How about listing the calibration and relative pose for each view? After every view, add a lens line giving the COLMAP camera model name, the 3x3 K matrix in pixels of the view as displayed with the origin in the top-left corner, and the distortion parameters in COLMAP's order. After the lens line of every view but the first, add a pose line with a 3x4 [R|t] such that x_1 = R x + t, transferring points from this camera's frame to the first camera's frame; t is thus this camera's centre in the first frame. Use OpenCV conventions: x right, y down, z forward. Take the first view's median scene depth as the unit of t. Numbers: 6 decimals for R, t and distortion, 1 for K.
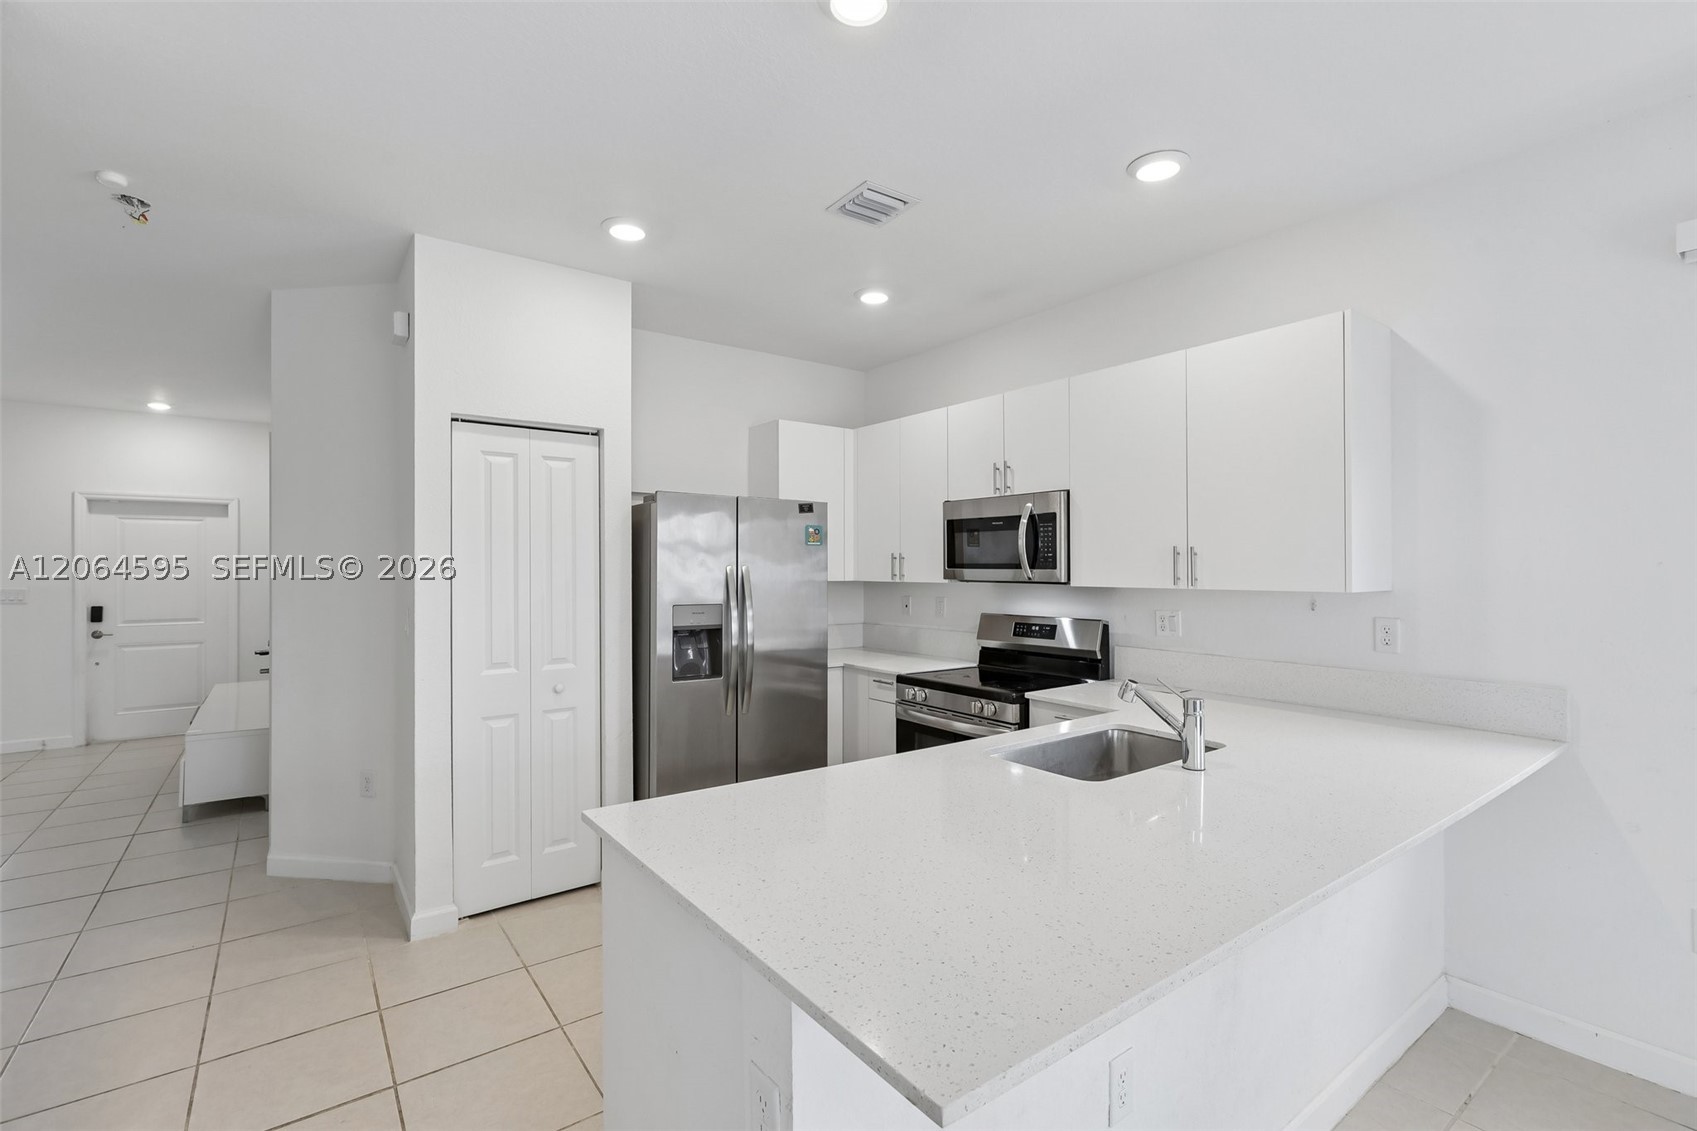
lens RADIAL K [[752.6, 0, 846.8], [0, 752.6, 562.8], [0, 0, 1]] dist [0.000479, 0.000001]
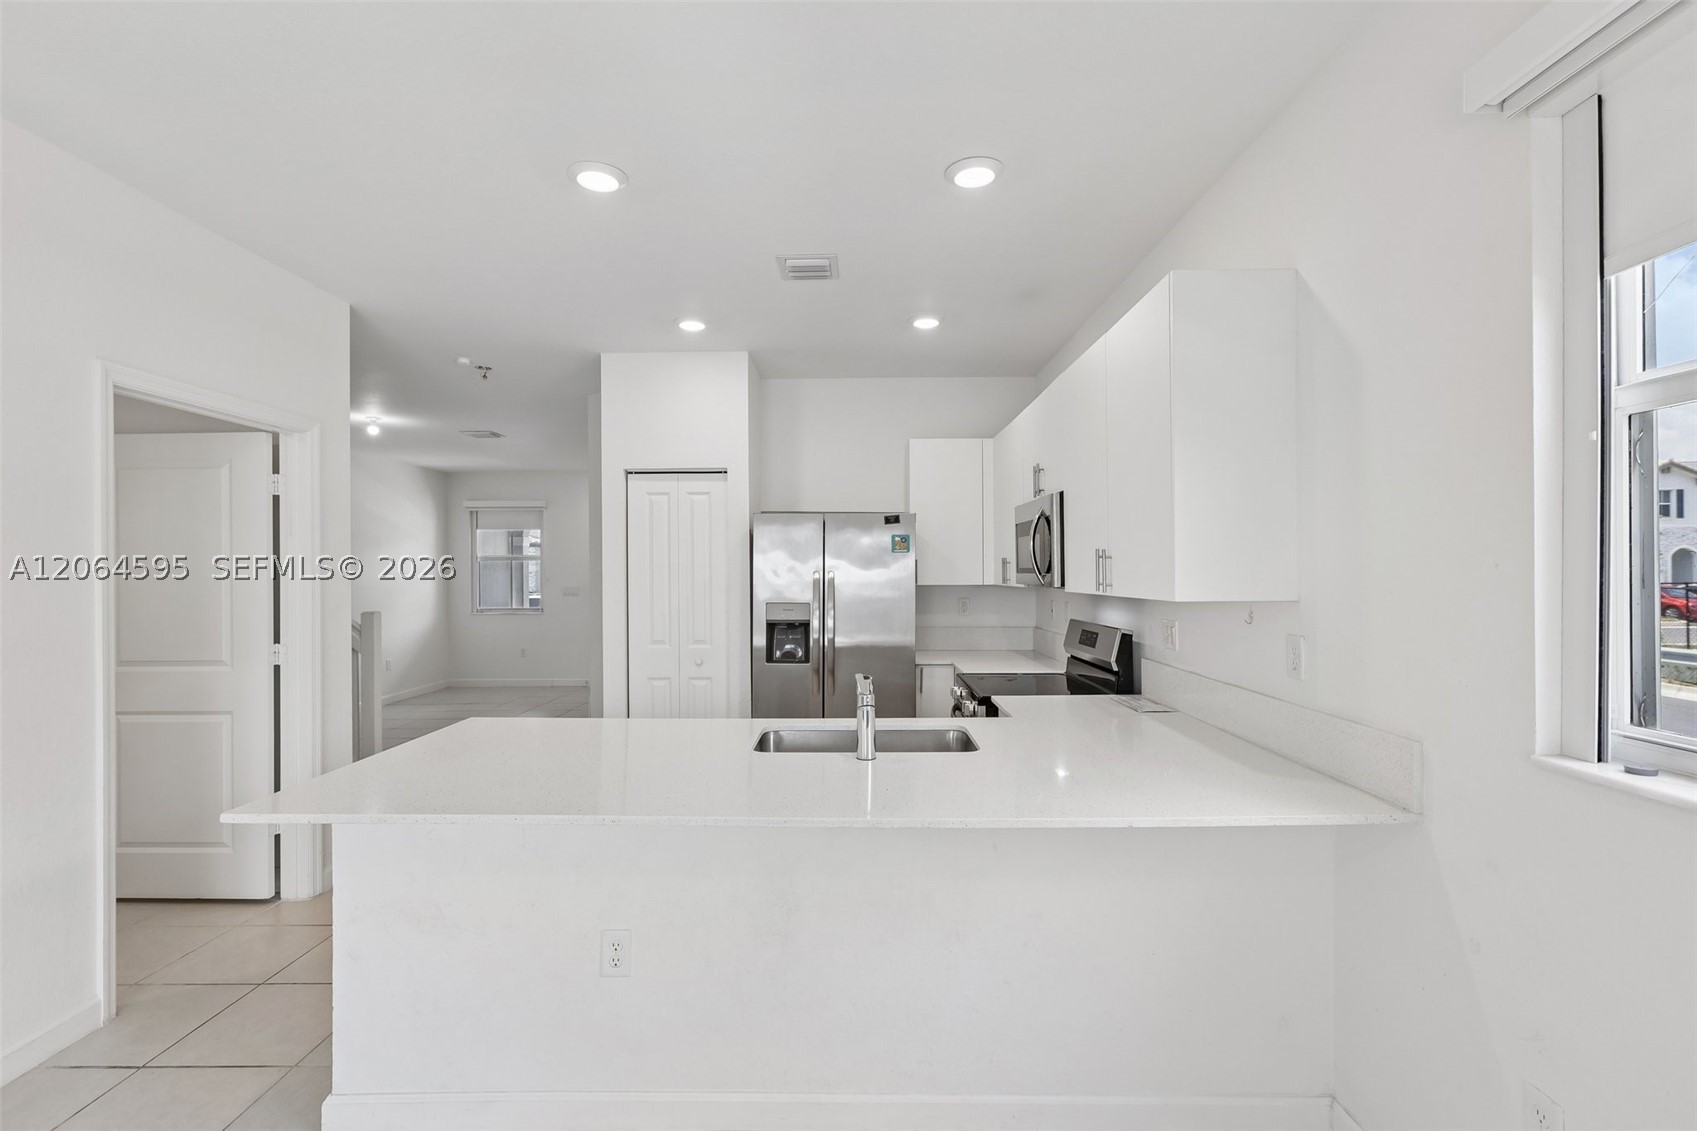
lens RADIAL K [[763.9, 0, 849.8], [0, 763.9, 568.1], [0, 0, 1]] dist [0.002500, 0.000187]
pose [[0.798115, -0.007083, -0.602463, 0.616857], [0.008108, 0.999967, -0.001015, 0.000232], [0.602450, -0.004074, 0.798146, 0.058187]]
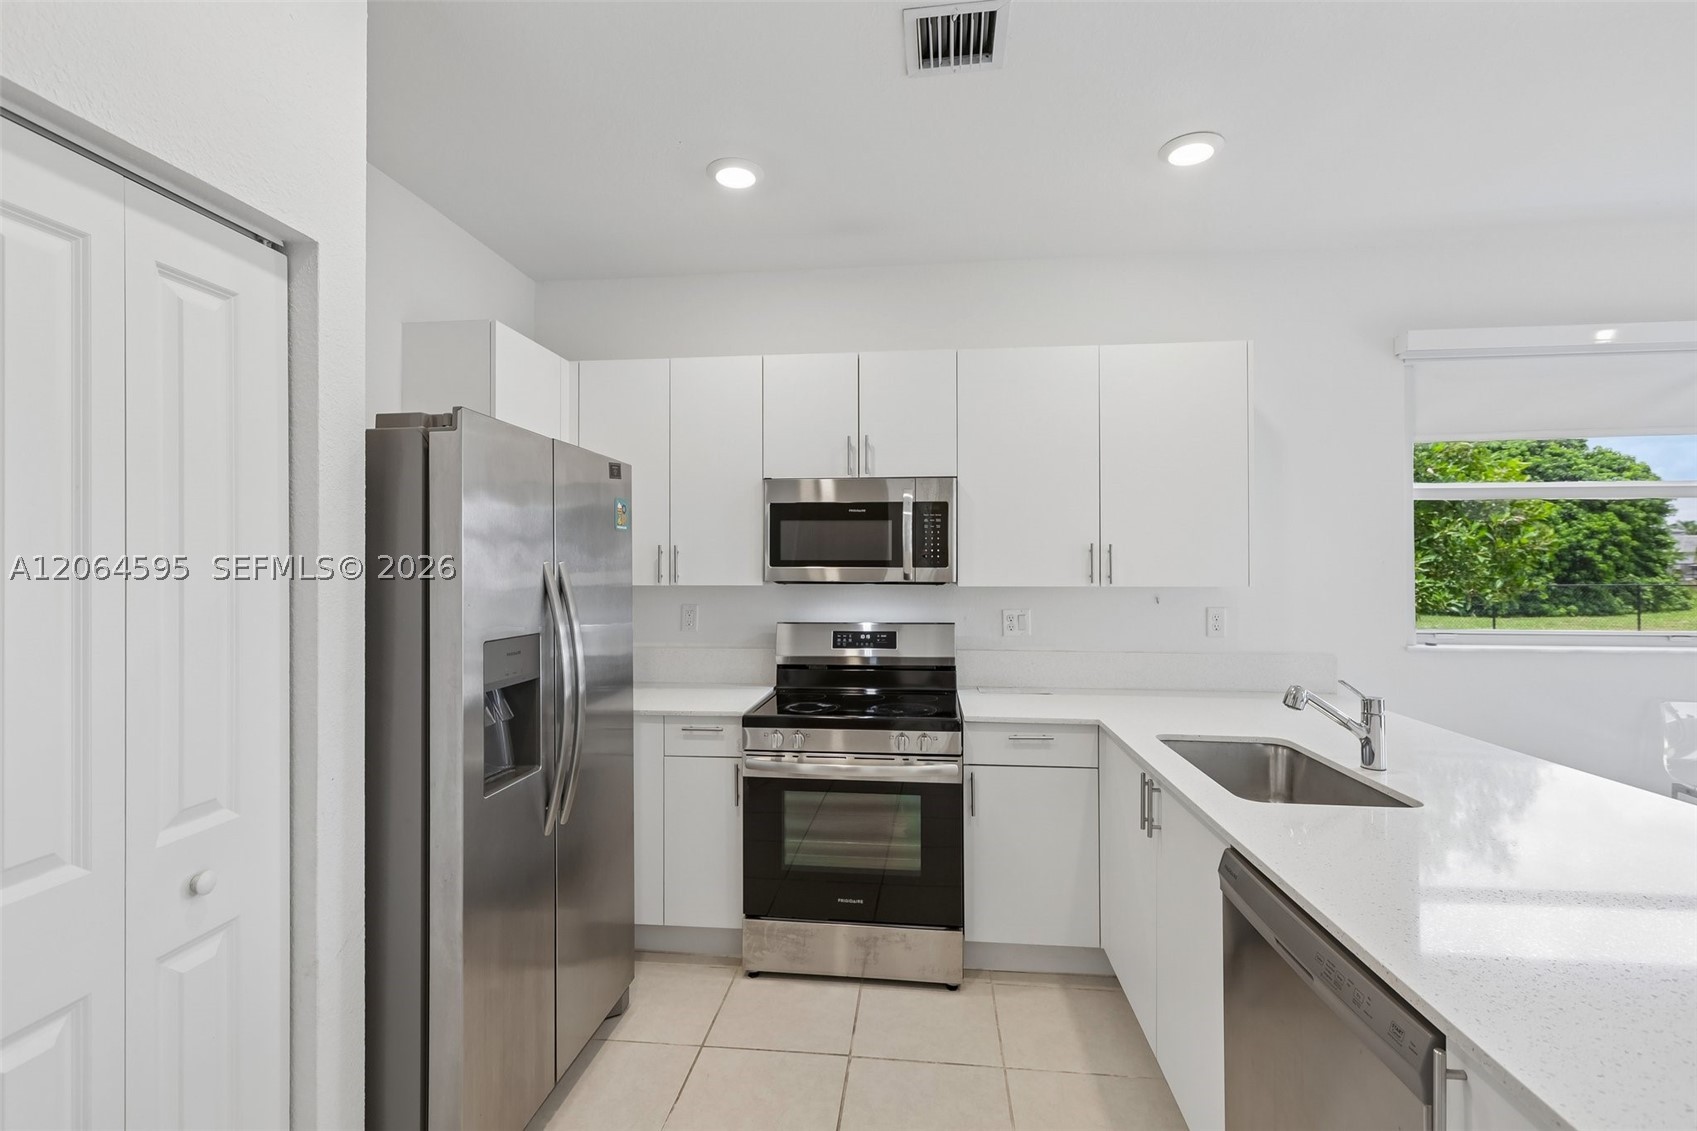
lens RADIAL K [[753.5, 0, 848.2], [0, 753.5, 556.8], [0, 0, 1]] dist [-0.002131, -0.000231]
pose [[0.678980, 0.006993, 0.734124, -0.406407], [-0.004086, 0.999975, -0.005746, 0.001814], [-0.734146, 0.000902, 0.678991, 0.460547]]
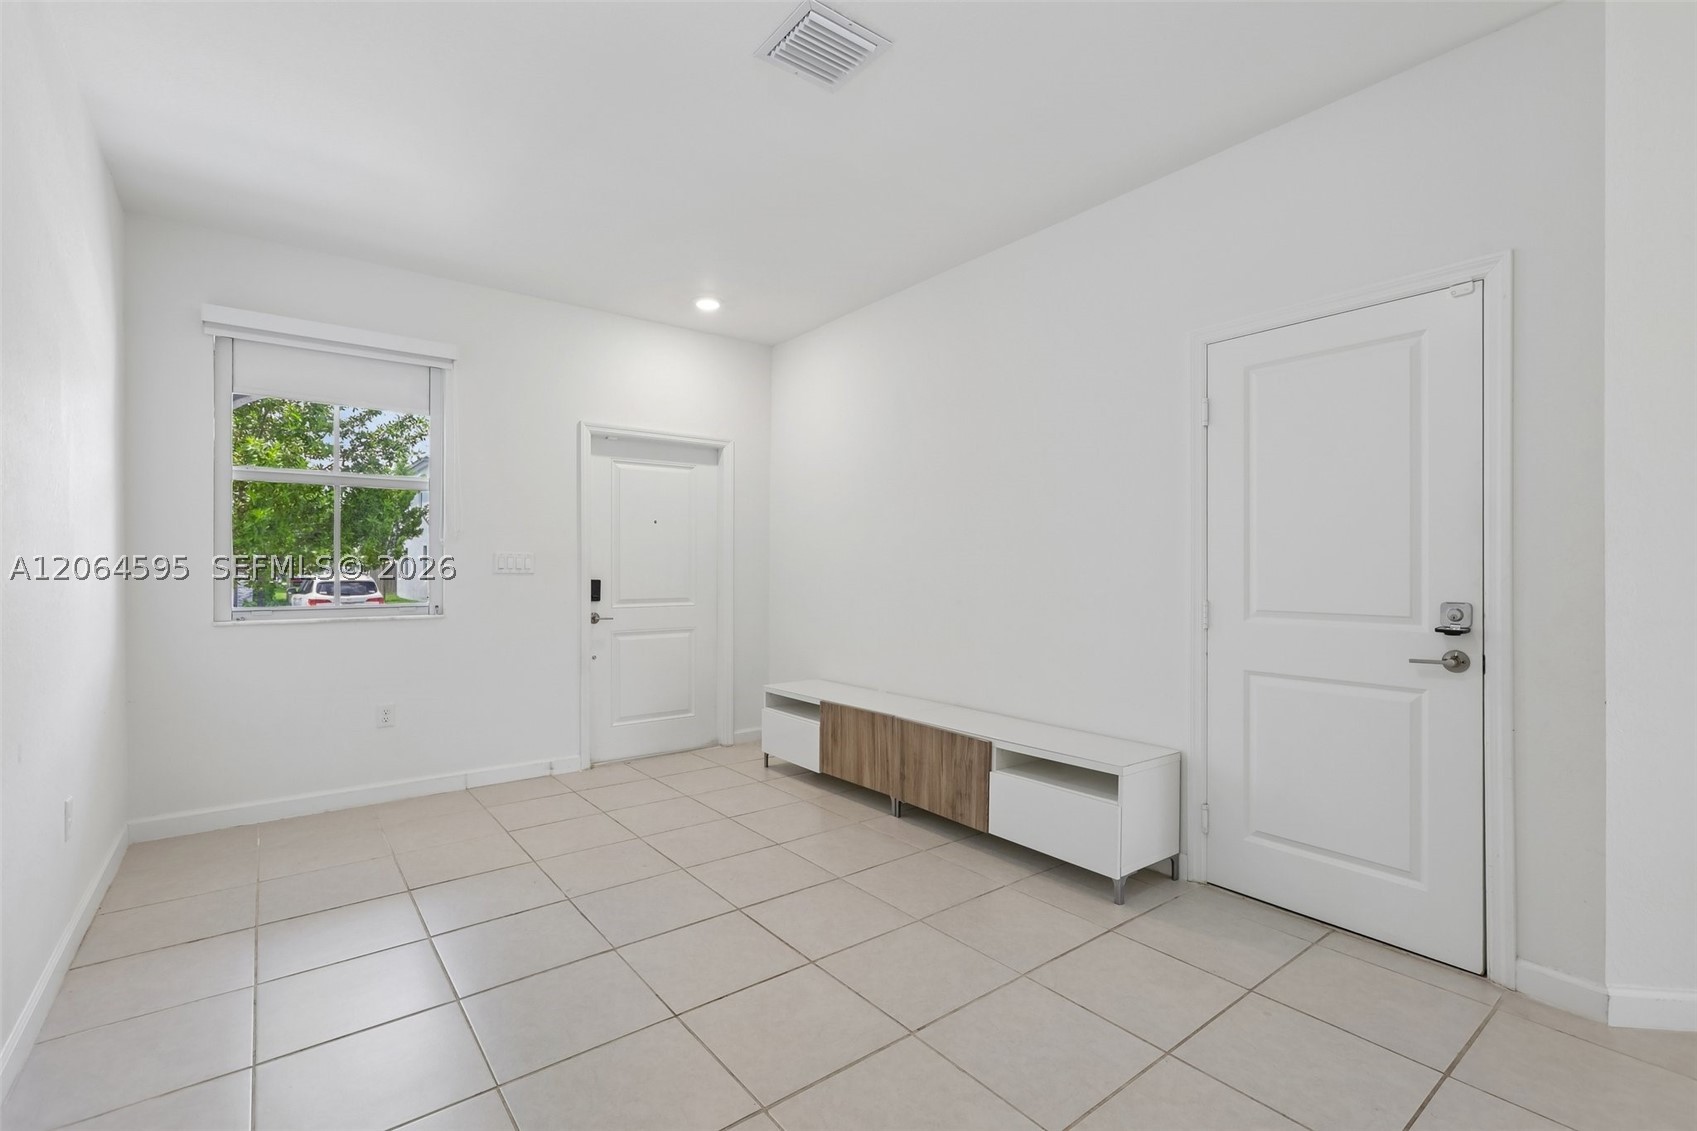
lens RADIAL K [[763.9, 0, 849.8], [0, 763.9, 568.1], [0, 0, 1]] dist [0.002500, 0.000187]
pose [[0.999739, 0.001003, 0.022823, -1.322361], [-0.001066, 0.999996, 0.002739, 0.076050], [-0.022820, -0.002763, 0.999736, 0.424783]]
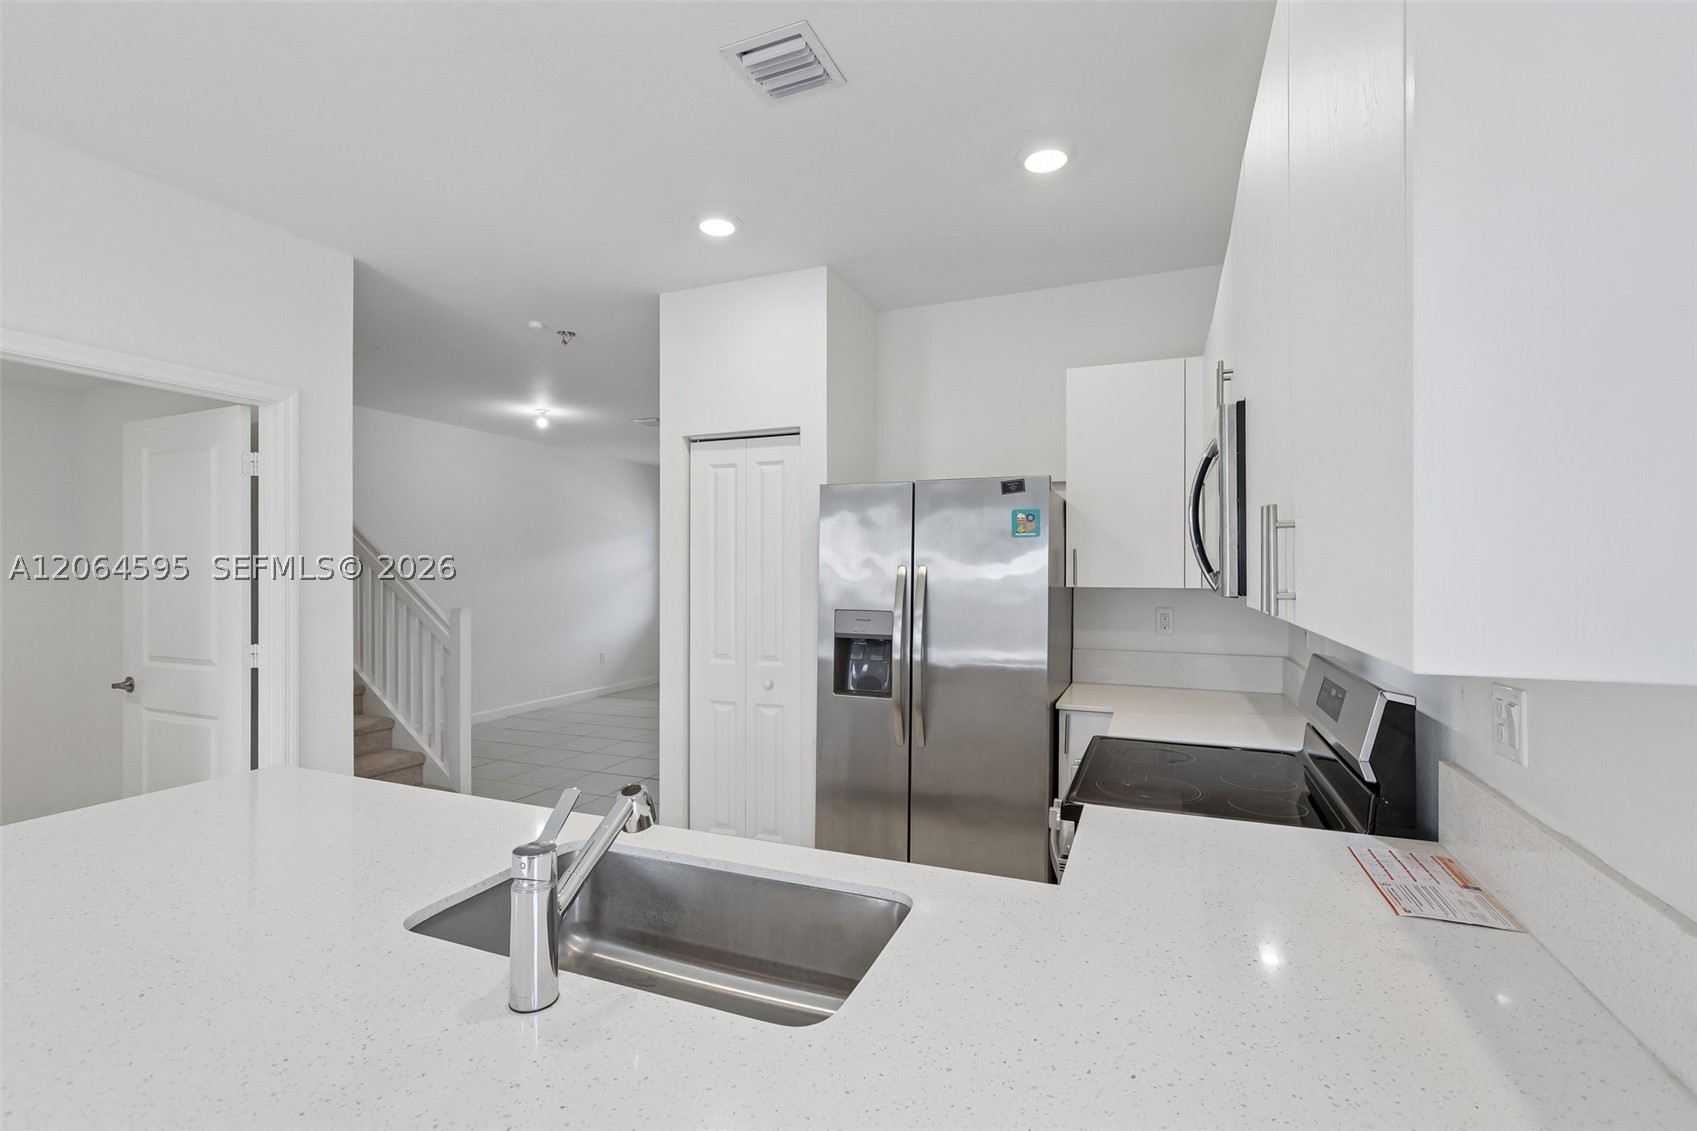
lens RADIAL K [[763.9, 0, 849.8], [0, 763.9, 568.1], [0, 0, 1]] dist [0.002500, 0.000187]
pose [[0.513872, -0.002411, -0.857864, 0.532915], [0.004012, 0.999992, -0.000407, 0.006682], [0.857858, -0.003232, 0.513877, 0.513704]]
